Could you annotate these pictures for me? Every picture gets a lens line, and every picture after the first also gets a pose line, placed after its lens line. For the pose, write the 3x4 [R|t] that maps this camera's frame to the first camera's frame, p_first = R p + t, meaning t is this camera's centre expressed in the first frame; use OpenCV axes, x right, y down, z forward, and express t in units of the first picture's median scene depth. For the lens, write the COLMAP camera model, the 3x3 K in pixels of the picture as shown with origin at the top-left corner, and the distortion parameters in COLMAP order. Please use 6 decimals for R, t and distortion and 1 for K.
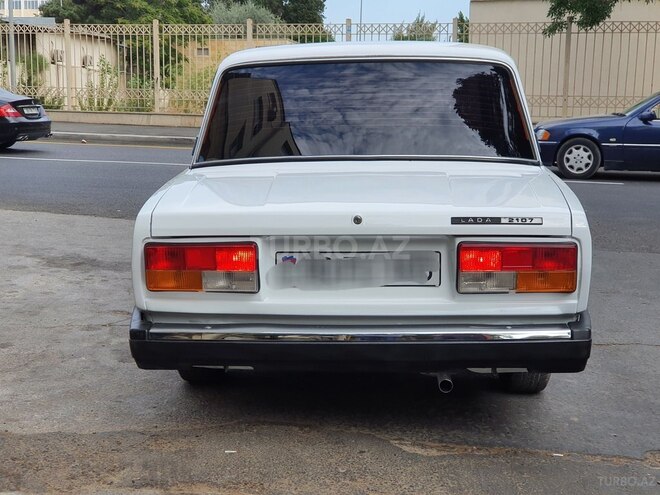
lens RADIAL K [[1003.6, 0, 330.0], [0, 1003.6, 247.5], [0, 0, 1]] dist [0.068859, 0.014950]
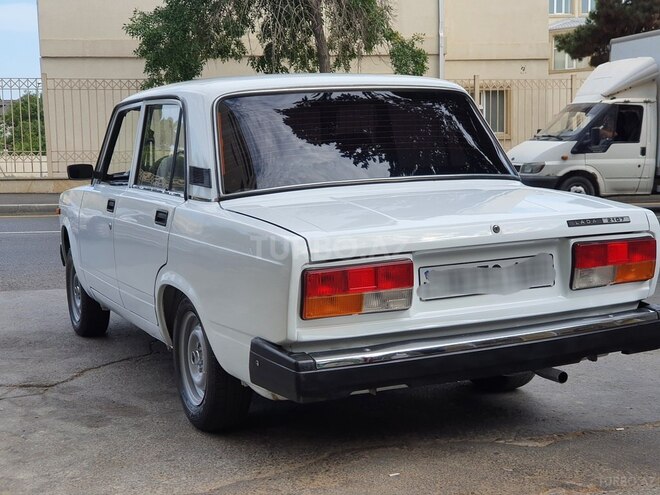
lens RADIAL K [[1003.6, 0, 330.0], [0, 1003.6, 247.5], [0, 0, 1]] dist [0.068859, 0.014950]
pose [[0.882597, -0.073894, 0.464287, -0.593646], [0.101574, 0.994217, -0.034855, 0.010480], [-0.459027, 0.077922, 0.884999, 0.141405]]
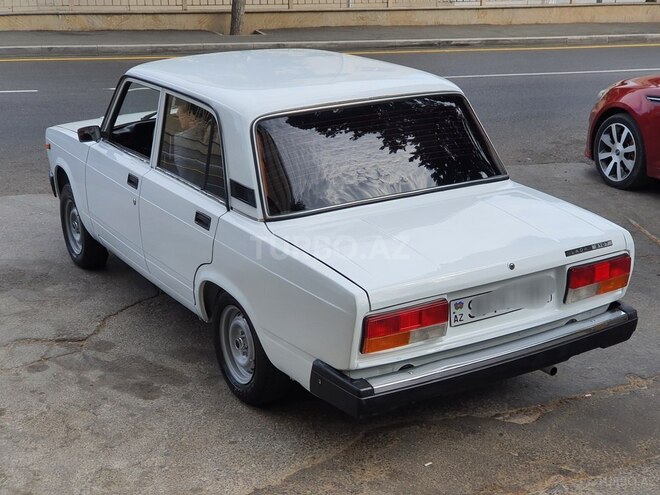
lens RADIAL K [[1003.6, 0, 330.0], [0, 1003.6, 247.5], [0, 0, 1]] dist [0.068859, 0.014950]
pose [[0.826385, -0.177808, 0.534295, -0.812200], [0.099133, 0.979957, 0.172793, -0.283686], [-0.554310, -0.089827, 0.827449, 0.066001]]
